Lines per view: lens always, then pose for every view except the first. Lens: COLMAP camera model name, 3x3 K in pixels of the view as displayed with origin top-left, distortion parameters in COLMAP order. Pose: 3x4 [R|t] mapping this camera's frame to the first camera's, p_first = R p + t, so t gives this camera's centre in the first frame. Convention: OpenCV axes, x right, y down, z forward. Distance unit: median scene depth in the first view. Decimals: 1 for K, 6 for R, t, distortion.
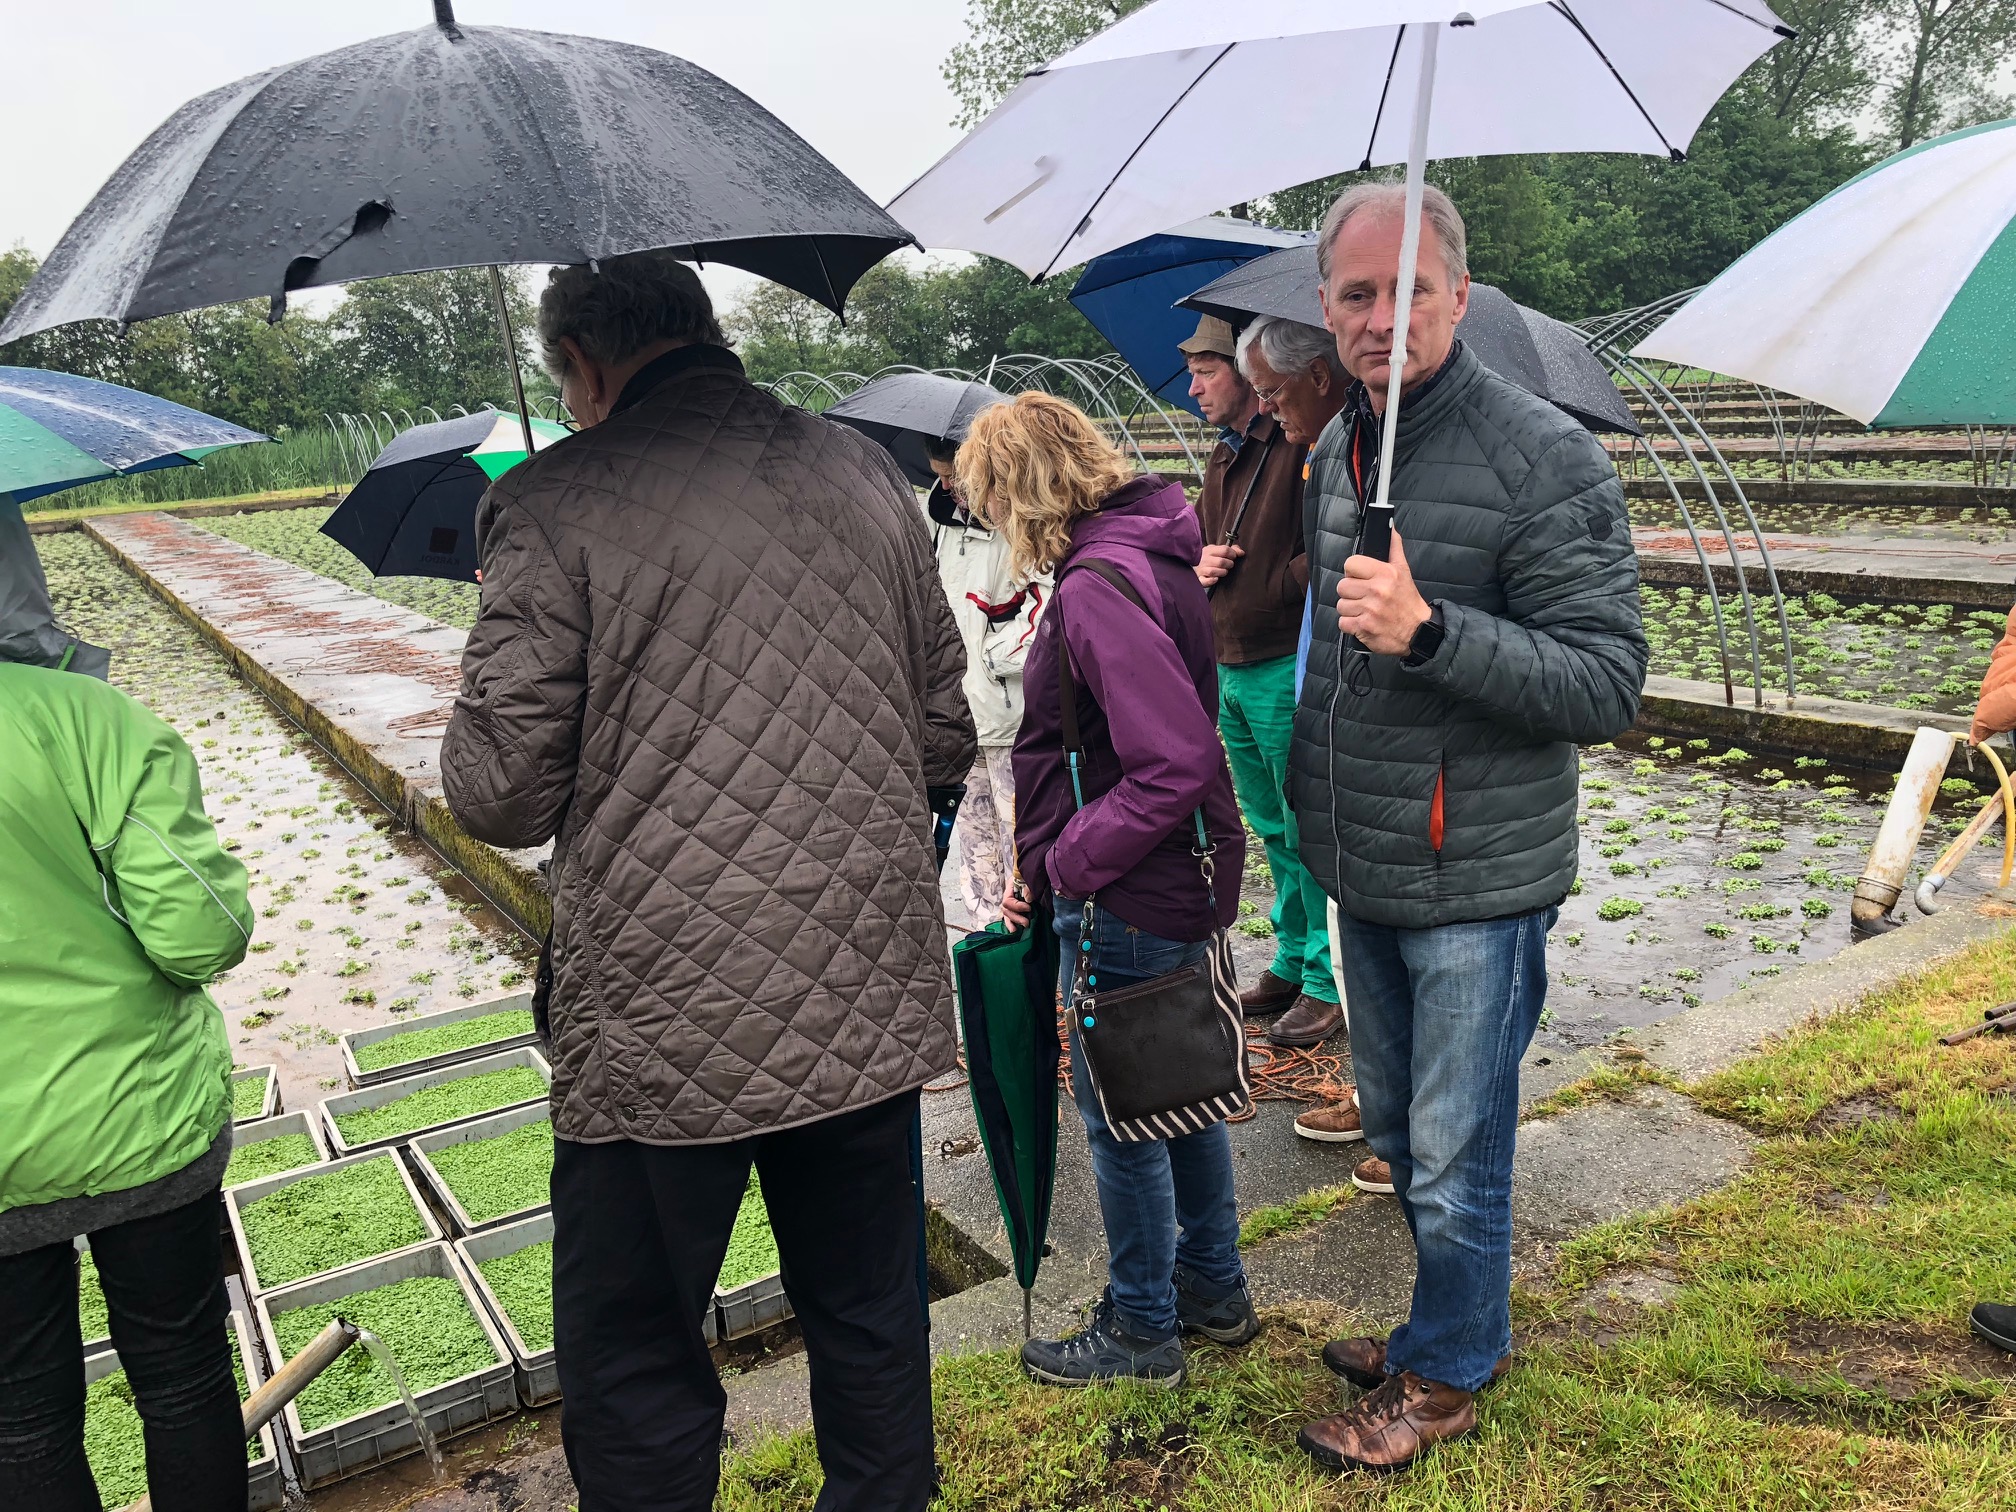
lens RADIAL K [[1652.8, 0, 1008.0], [0, 1652.8, 756.0], [0, 0, 1]] dist [-0.006054, -0.012149]
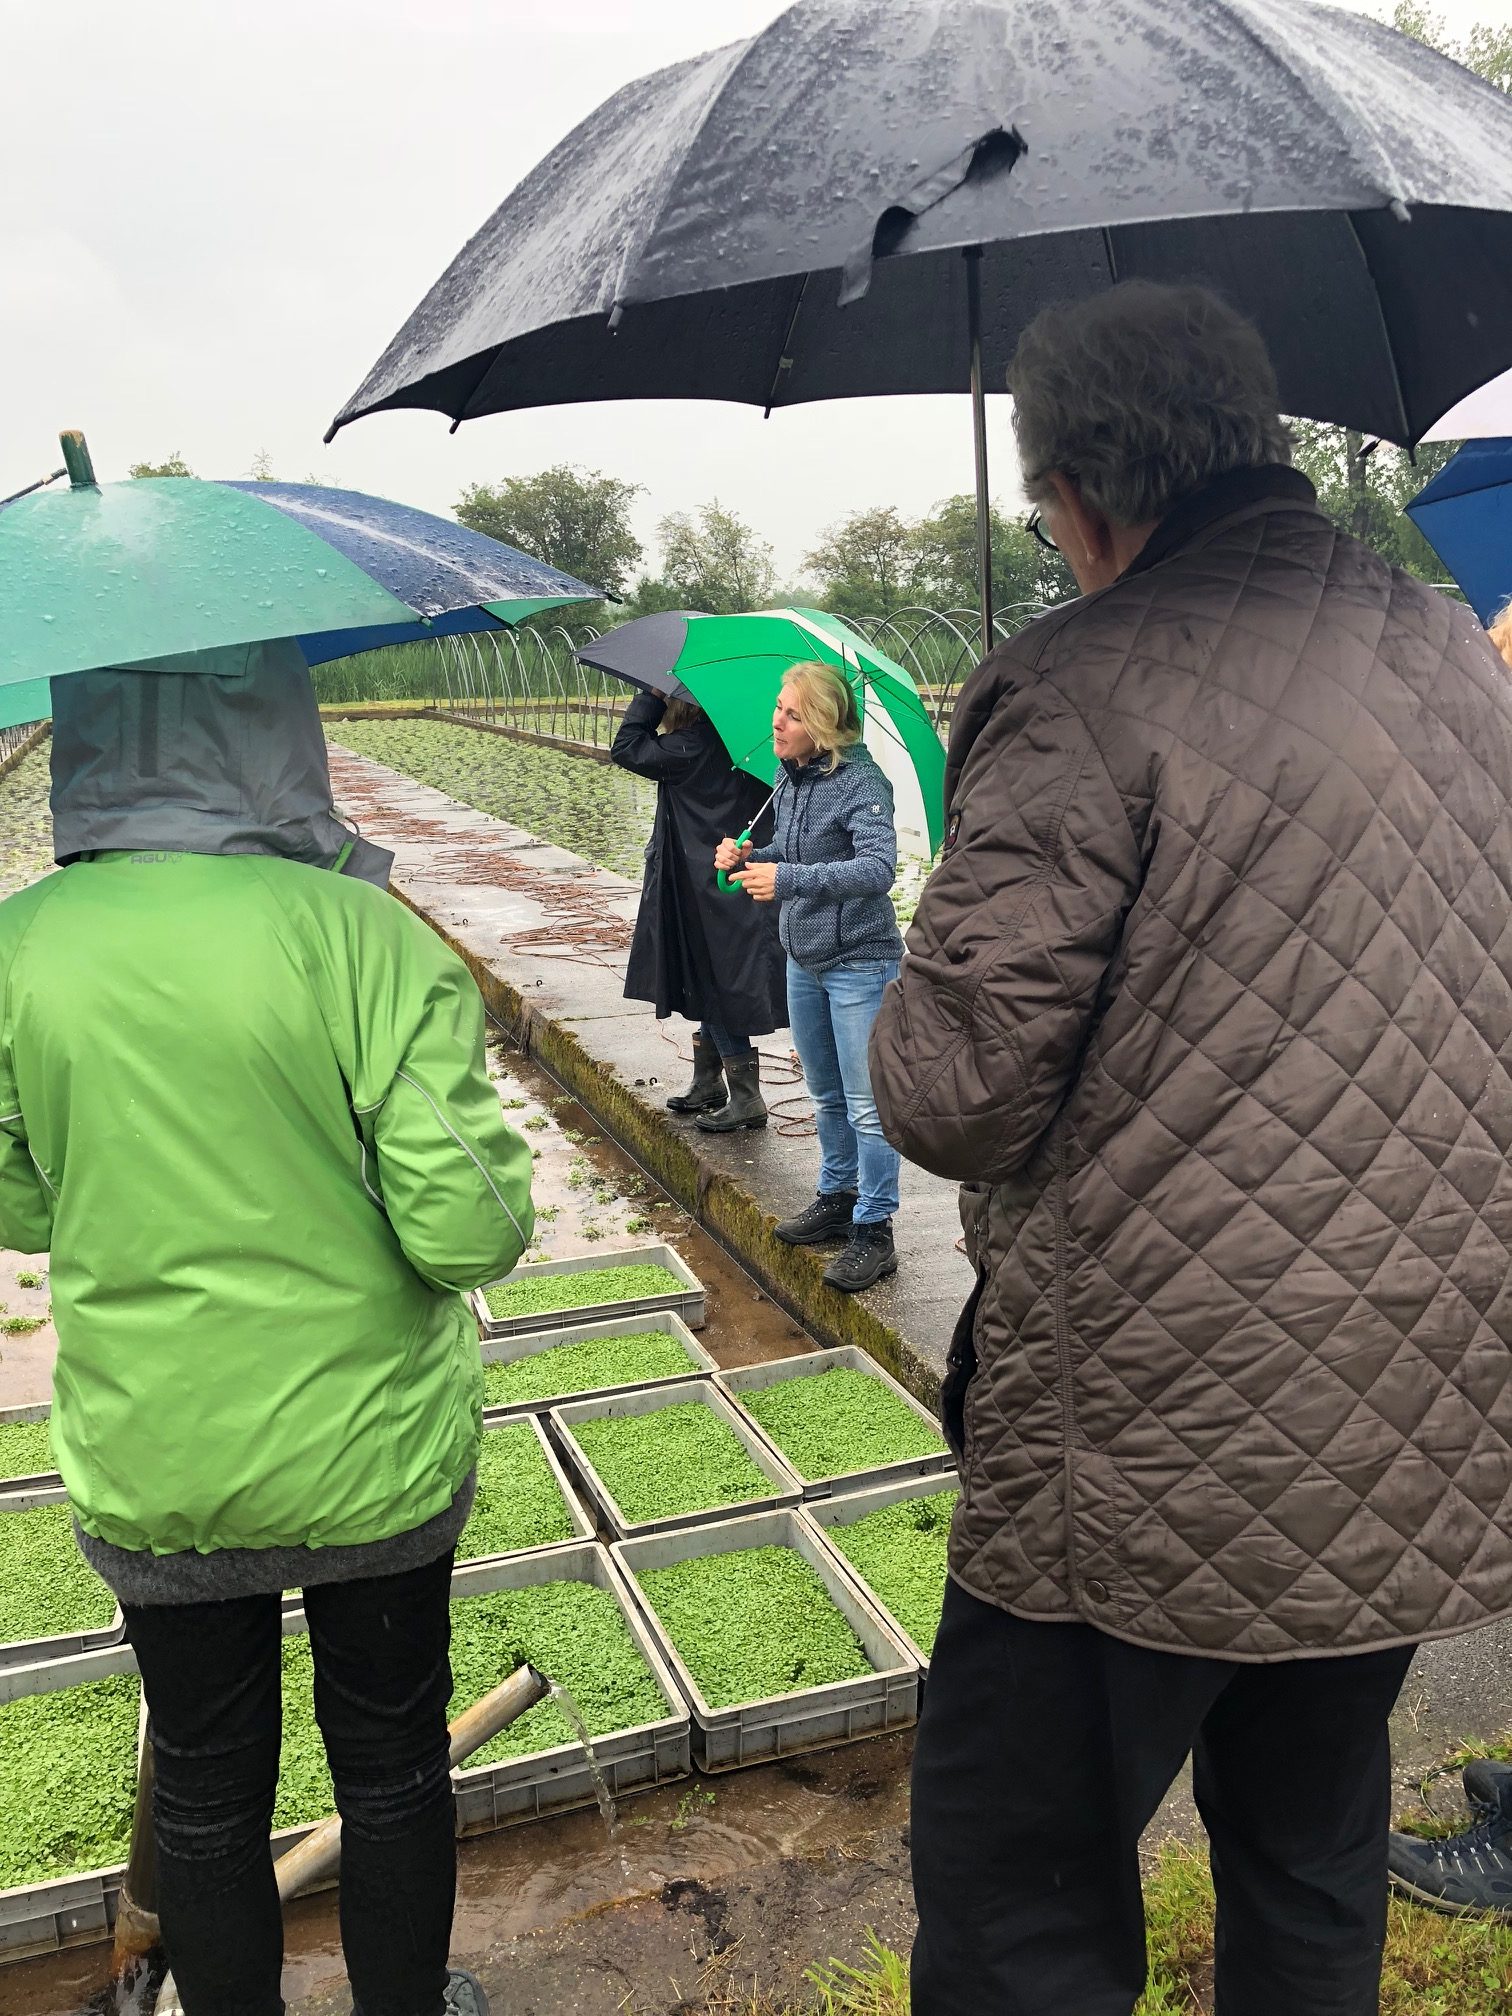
lens RADIAL K [[1652.8, 0, 760.5], [0, 1652.8, 1049.8], [0, 0, 1]] dist [-0.006054, -0.012149]
pose [[0.980510, 0.094593, -0.172200, -0.240152], [-0.089625, 0.995310, 0.036416, -0.016091], [0.174837, -0.020273, 0.984389, 0.278482]]
